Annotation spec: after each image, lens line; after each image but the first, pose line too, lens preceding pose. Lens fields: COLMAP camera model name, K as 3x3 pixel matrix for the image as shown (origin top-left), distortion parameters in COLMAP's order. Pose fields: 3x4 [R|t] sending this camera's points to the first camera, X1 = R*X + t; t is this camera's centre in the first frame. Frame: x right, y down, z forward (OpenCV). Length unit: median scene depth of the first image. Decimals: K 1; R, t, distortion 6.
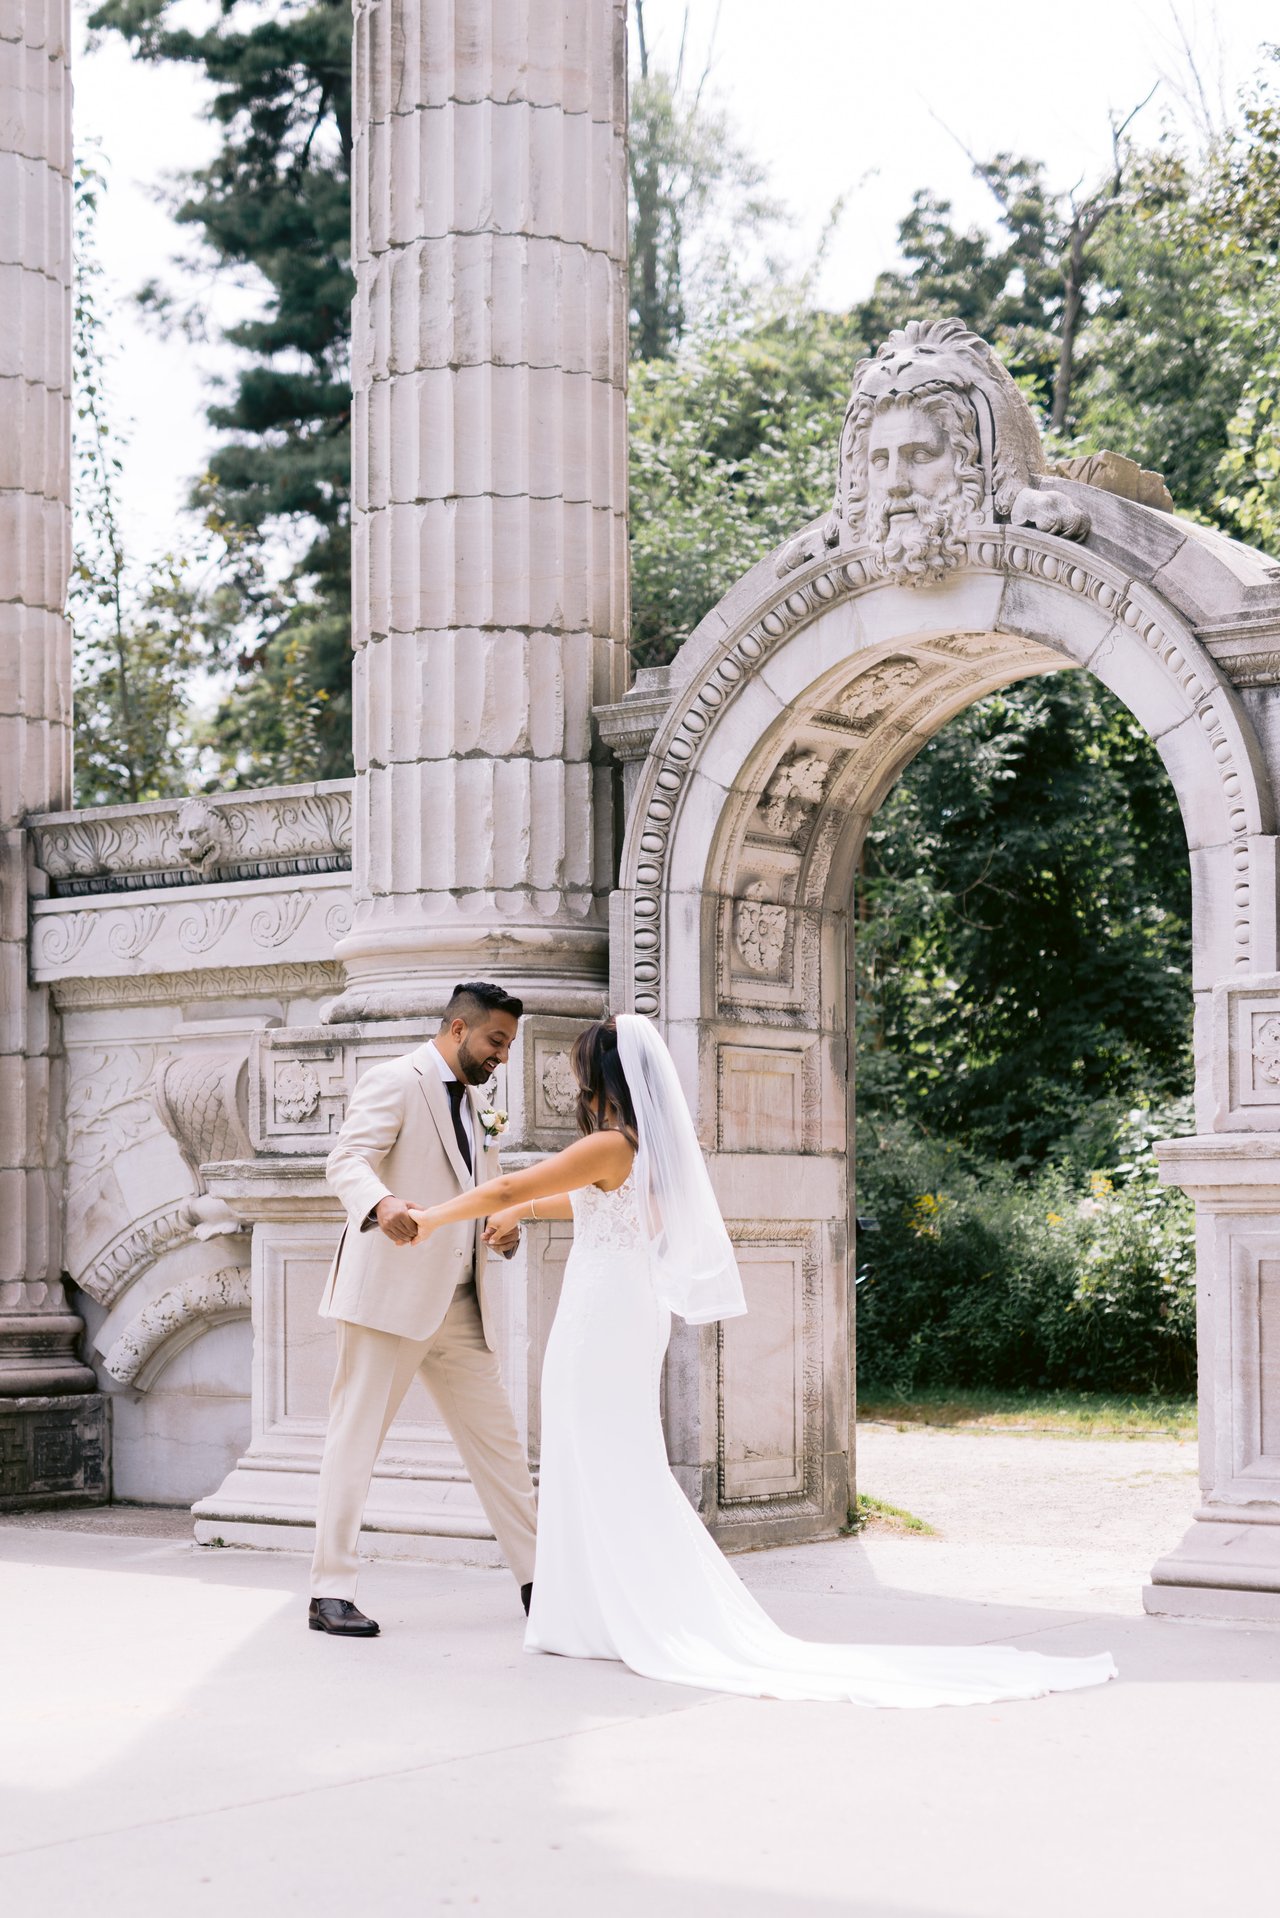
lens RADIAL K [[3263.2, 0, 639.1], [0, 3263.2, 1154.1], [0, 0, 1]] dist [-0.012147, 0.034526]
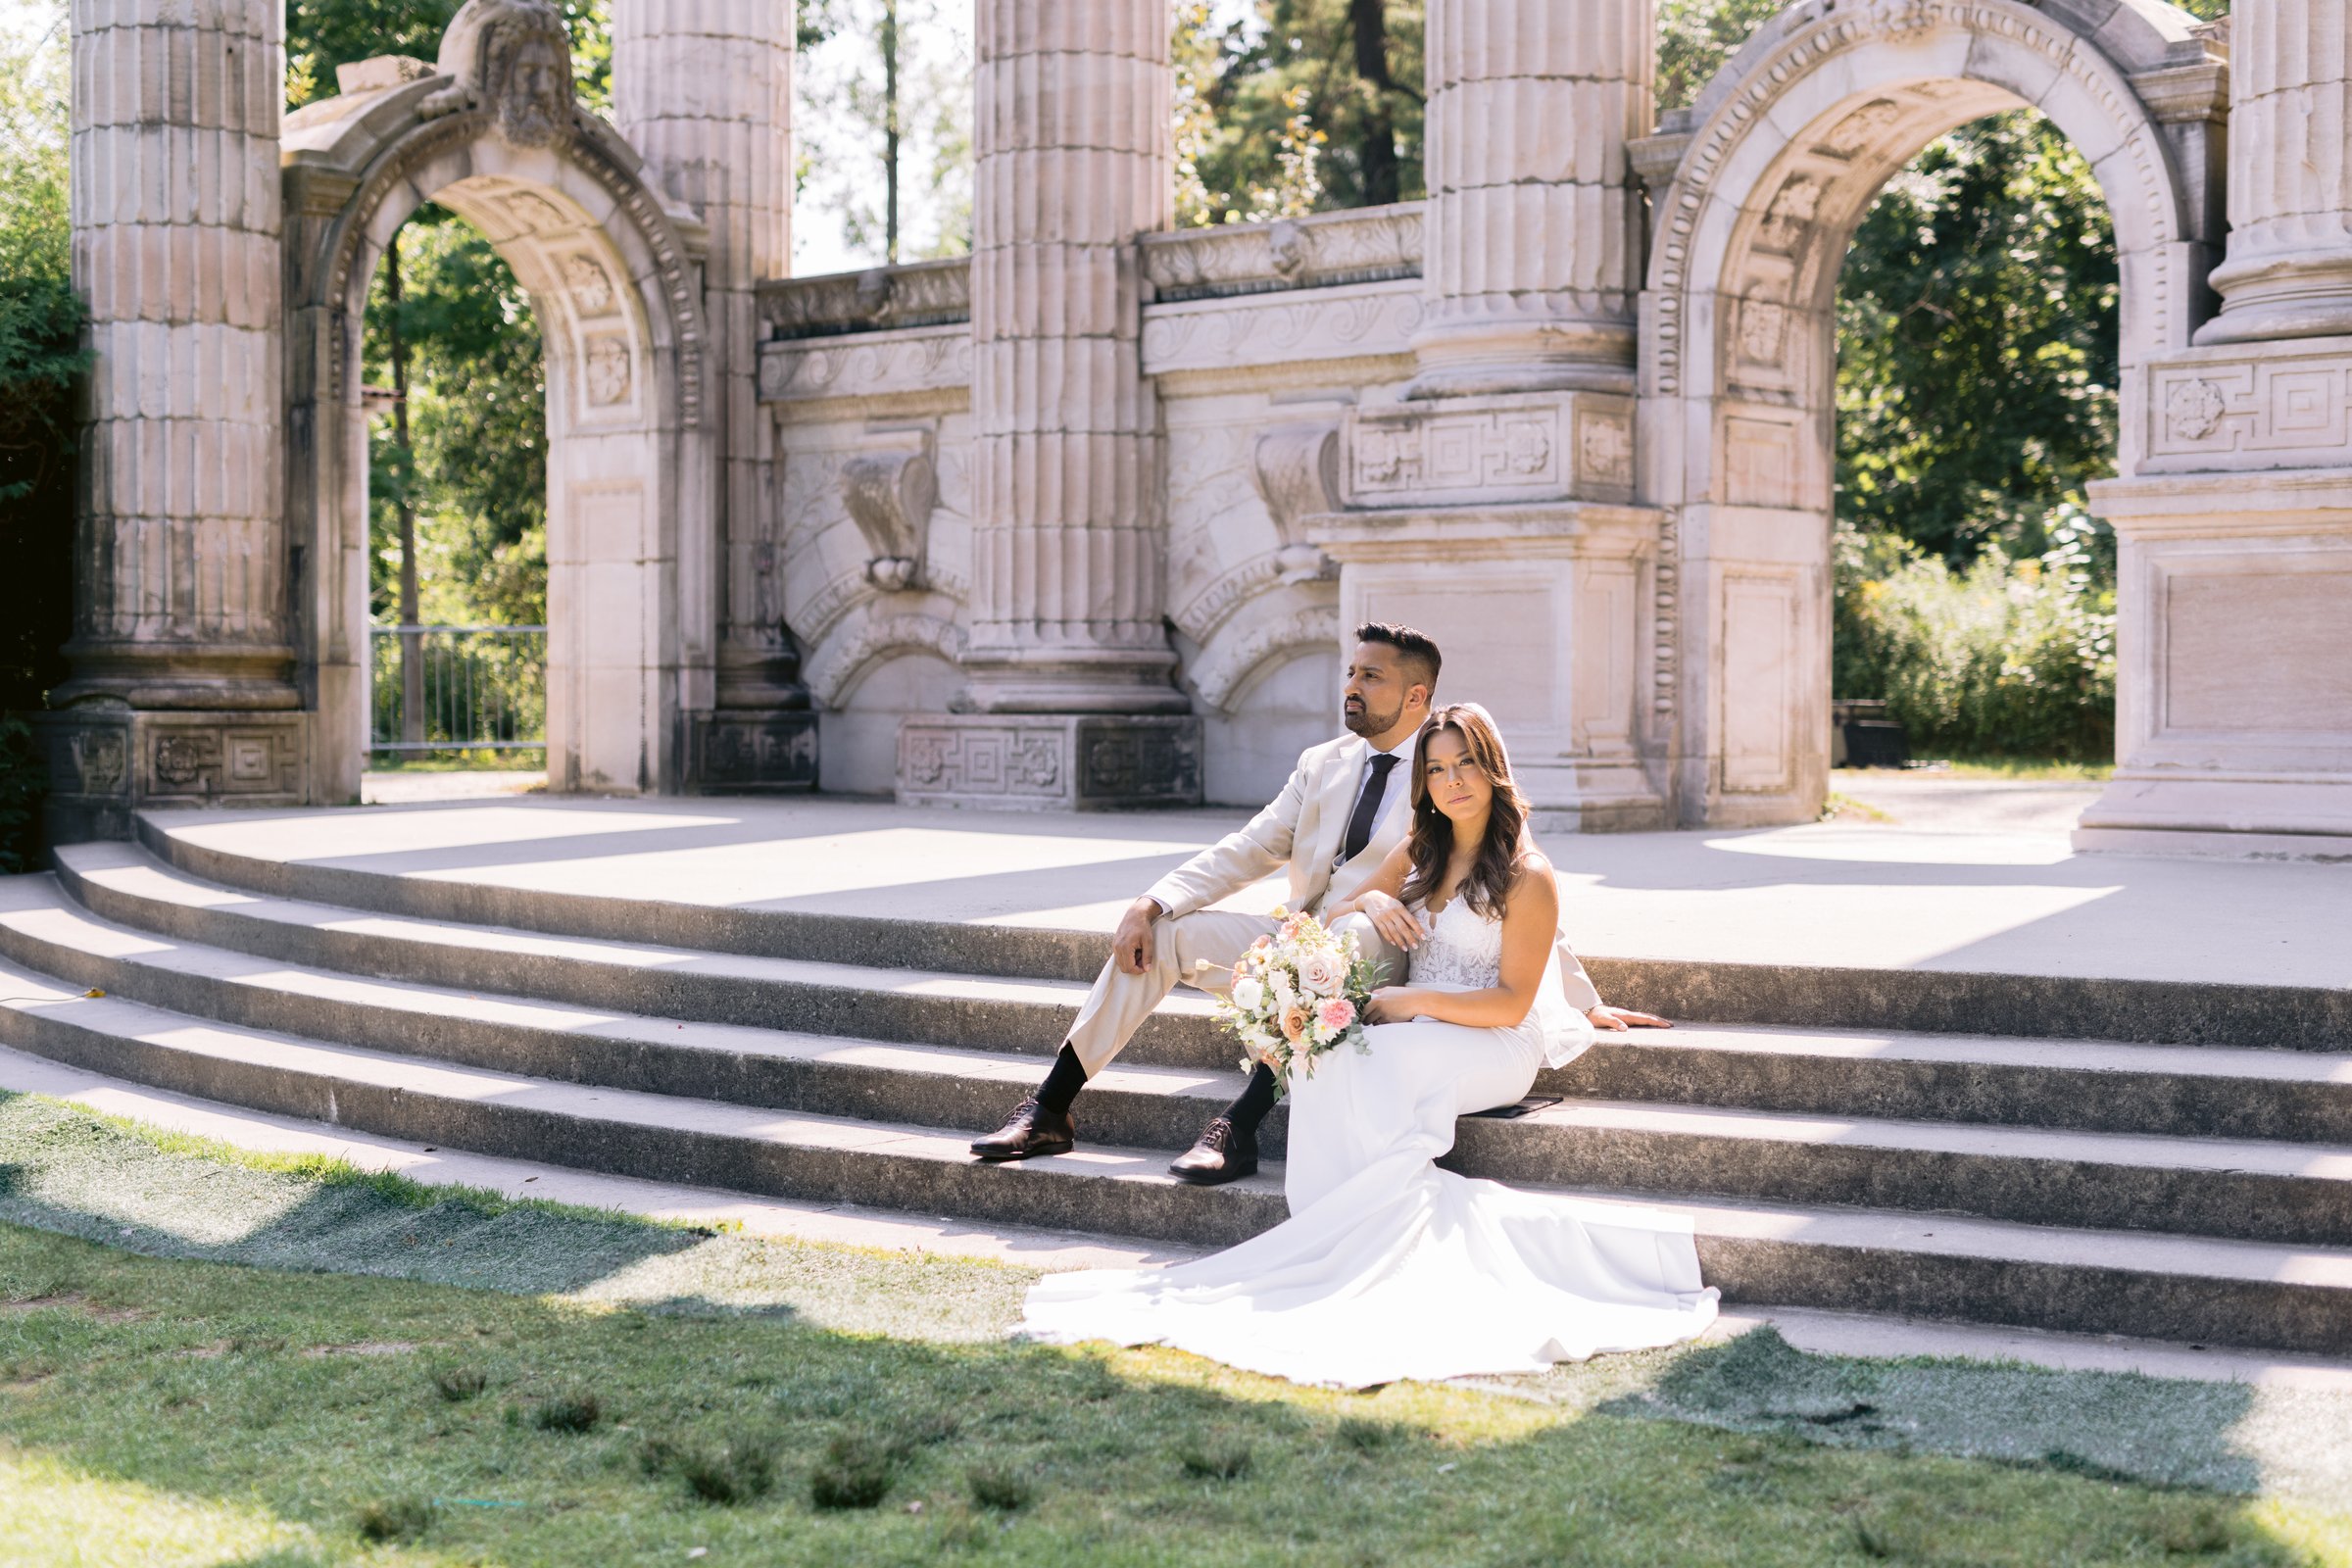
lens RADIAL K [[3381.6, 0, 1256.6], [0, 3381.6, 790.3], [0, 0, 1]] dist [0.000046, -0.017589]
pose [[0.997007, 0.011133, -0.076509, -0.052168], [-0.007245, 0.998677, 0.050910, 0.042335], [0.076975, -0.050203, 0.995768, -0.286684]]
